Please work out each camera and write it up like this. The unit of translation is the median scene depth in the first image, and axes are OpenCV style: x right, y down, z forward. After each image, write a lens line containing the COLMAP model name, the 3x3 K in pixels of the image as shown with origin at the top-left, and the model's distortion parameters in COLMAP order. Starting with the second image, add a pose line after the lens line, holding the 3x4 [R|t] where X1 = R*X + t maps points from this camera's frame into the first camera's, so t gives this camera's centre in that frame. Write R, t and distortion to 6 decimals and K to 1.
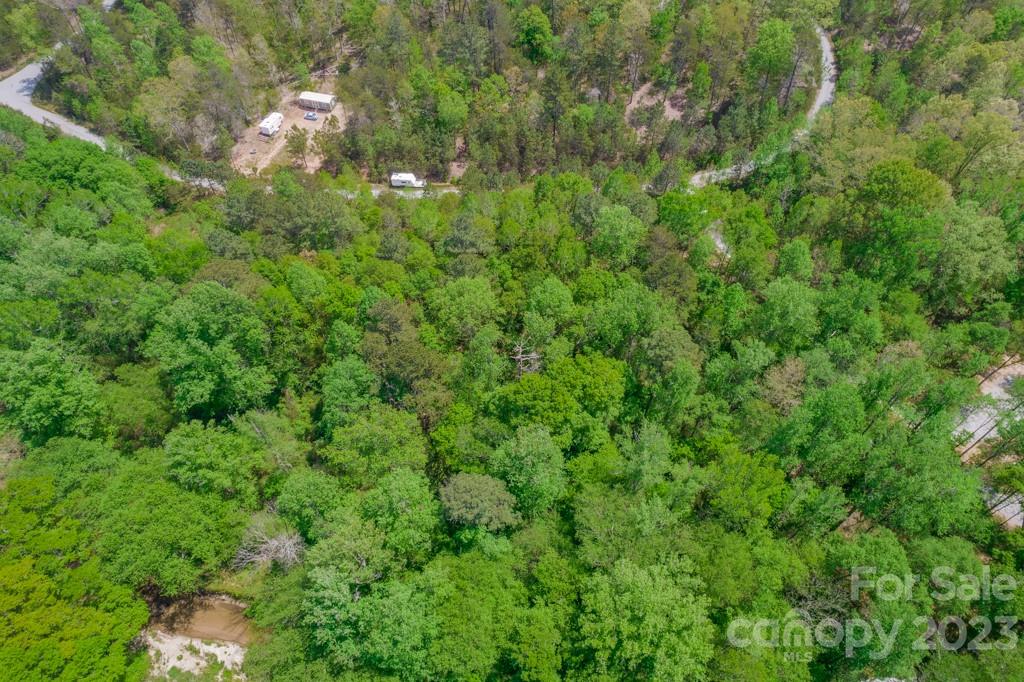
lens RADIAL K [[658.4, 0, 519.9], [0, 658.4, 344.1], [0, 0, 1]] dist [-0.068324, 0.060601]
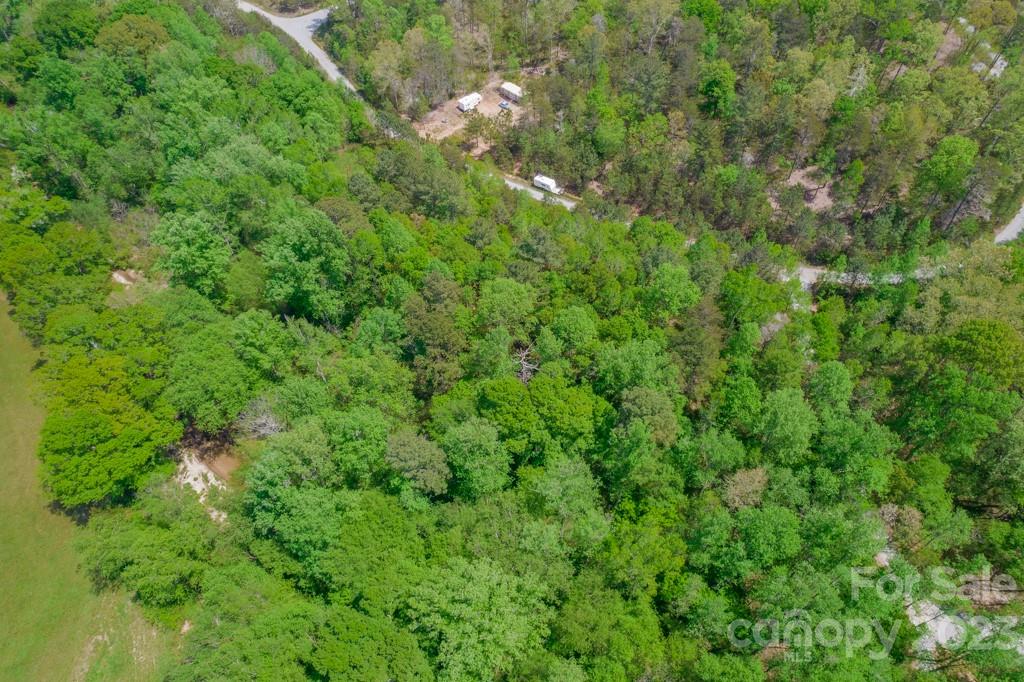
lens RADIAL K [[658.4, 0, 511.8], [0, 658.4, 342.7], [0, 0, 1]] dist [-0.068324, 0.060601]
pose [[0.879177, 0.368817, -0.301699, 0.236300], [-0.371272, 0.927099, 0.051427, -0.048241], [0.298672, 0.066799, 0.952015, -0.041713]]
